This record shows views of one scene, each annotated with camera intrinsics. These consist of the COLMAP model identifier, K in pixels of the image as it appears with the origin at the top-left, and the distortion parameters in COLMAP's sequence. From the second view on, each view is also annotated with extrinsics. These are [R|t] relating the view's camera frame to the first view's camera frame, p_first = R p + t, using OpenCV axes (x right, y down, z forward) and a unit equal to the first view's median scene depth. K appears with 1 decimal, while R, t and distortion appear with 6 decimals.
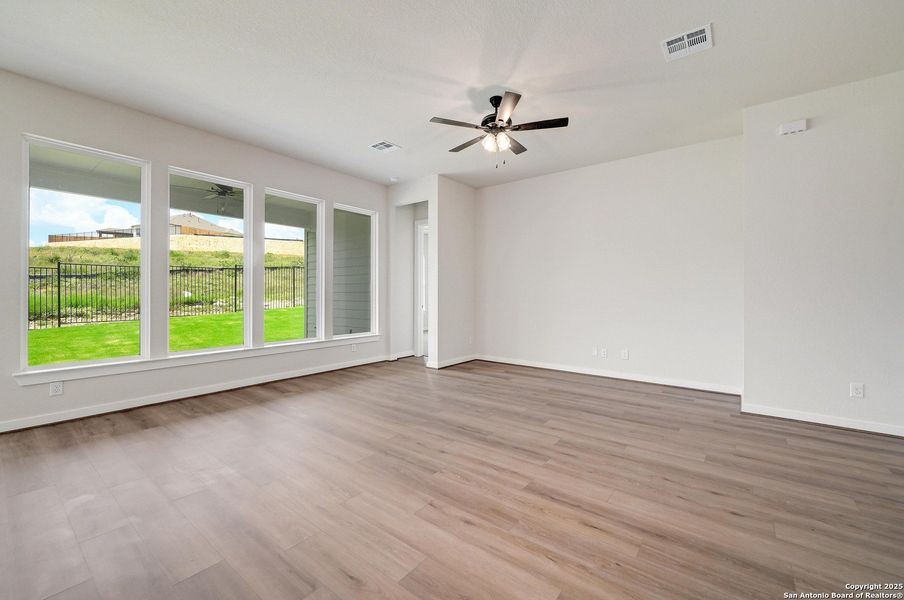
lens RADIAL K [[376.2, 0, 452.0], [0, 376.2, 300.0], [0, 0, 1]] dist [0.003946, 0.000226]
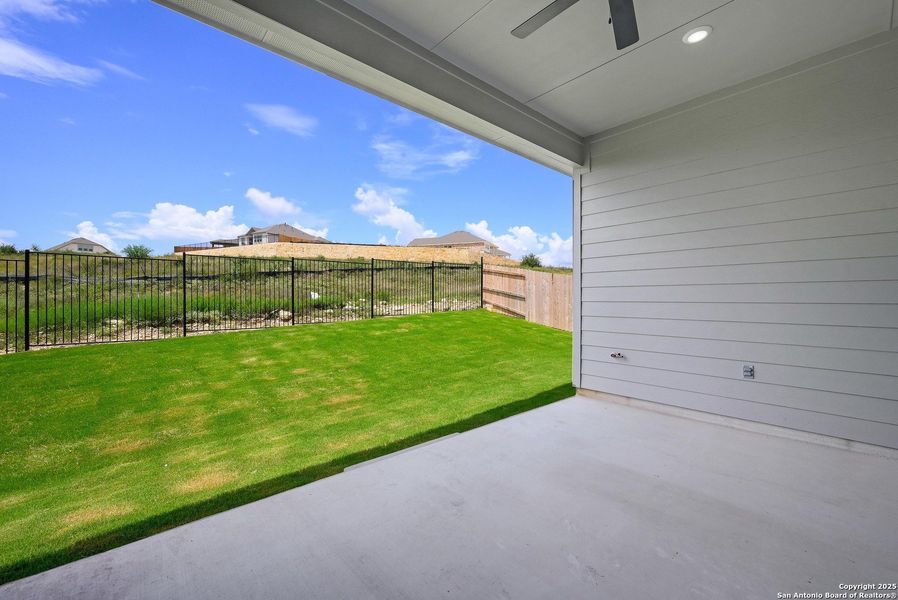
lens RADIAL K [[365.7, 0, 449.0], [0, 365.7, 300.0], [0, 0, 1]] dist [-0.003095, -0.000006]
pose [[0.985432, 0.003697, -0.170032, -0.637329], [-0.005934, 0.999902, -0.012648, 0.005539], [0.169968, 0.013473, 0.985357, 0.595276]]
